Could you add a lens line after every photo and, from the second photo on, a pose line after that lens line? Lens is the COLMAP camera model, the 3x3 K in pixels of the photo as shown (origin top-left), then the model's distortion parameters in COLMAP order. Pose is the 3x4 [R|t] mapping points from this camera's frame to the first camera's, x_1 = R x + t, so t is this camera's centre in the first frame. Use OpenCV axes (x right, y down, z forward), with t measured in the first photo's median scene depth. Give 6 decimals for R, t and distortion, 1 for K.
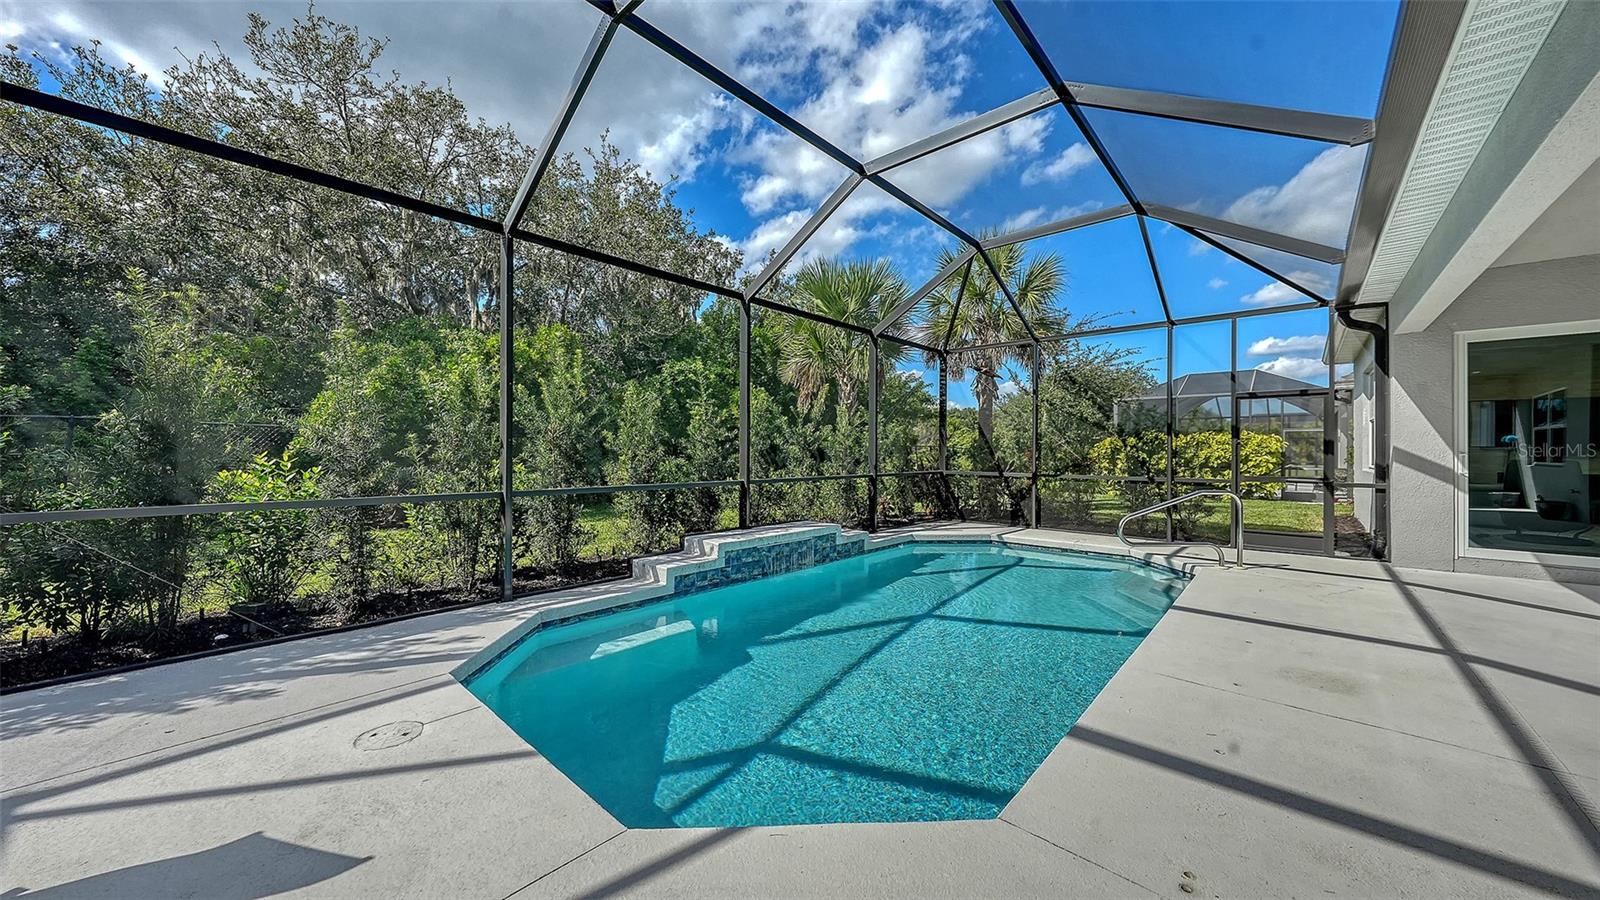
lens RADIAL K [[553.1, 0, 793.9], [0, 553.1, 456.9], [0, 0, 1]] dist [-0.008900, 0.000077]
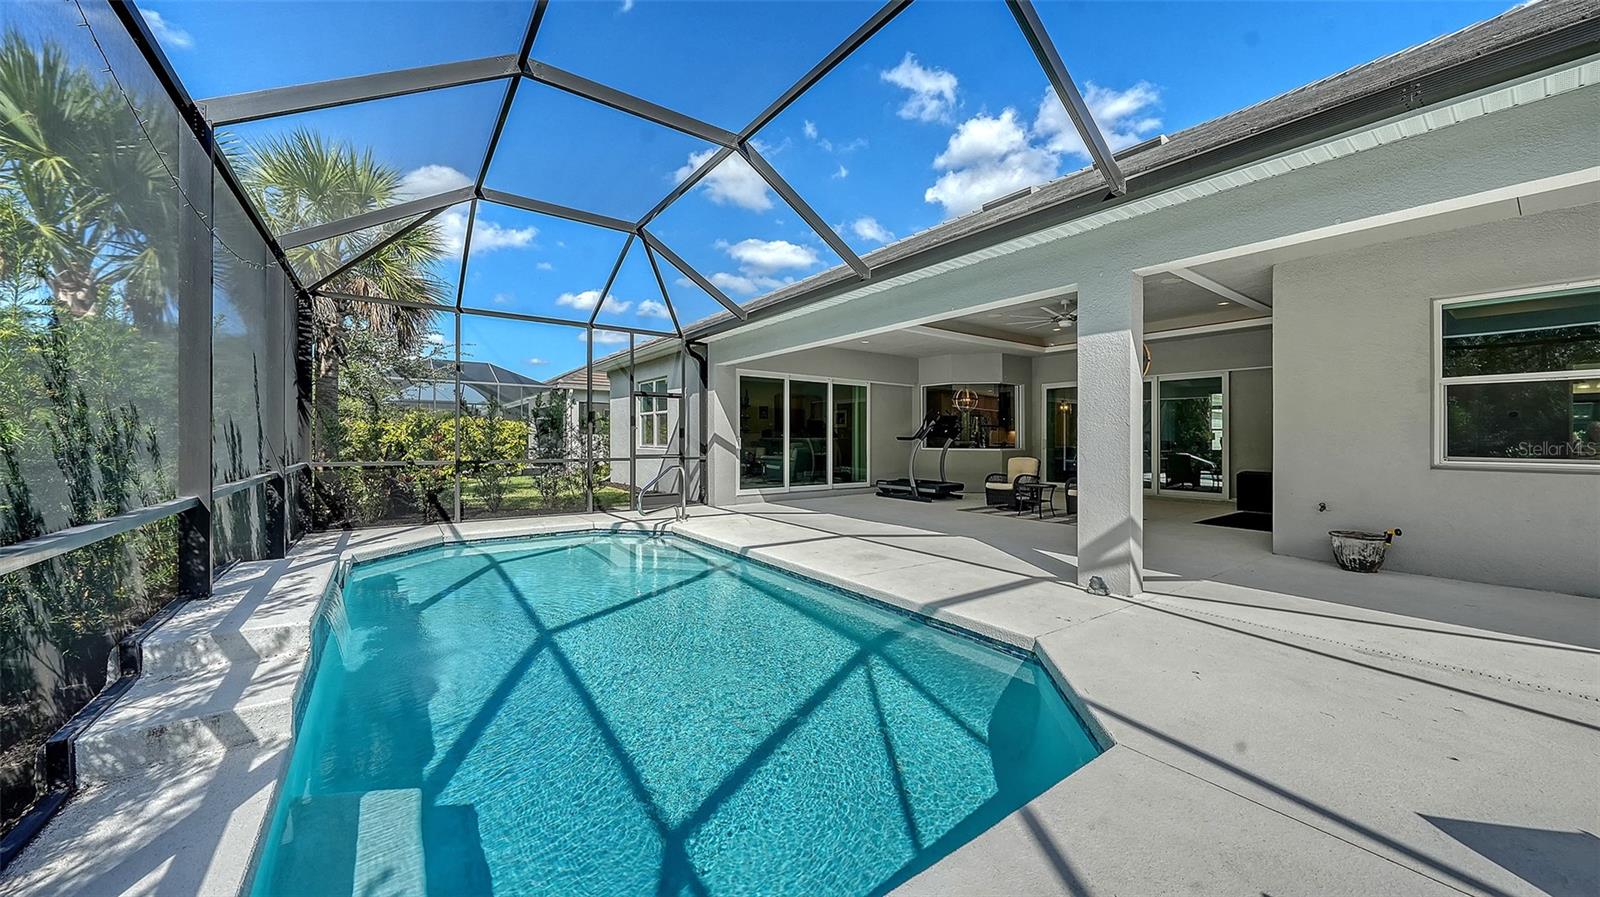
lens RADIAL K [[559.2, 0, 800.4], [0, 559.2, 439.5], [0, 0, 1]] dist [-0.003181, 0.000123]
pose [[0.198068, -0.005162, 0.980175, -0.498622], [0.005573, 0.999976, 0.004141, -0.005518], [-0.980172, 0.004642, 0.198092, 0.428785]]
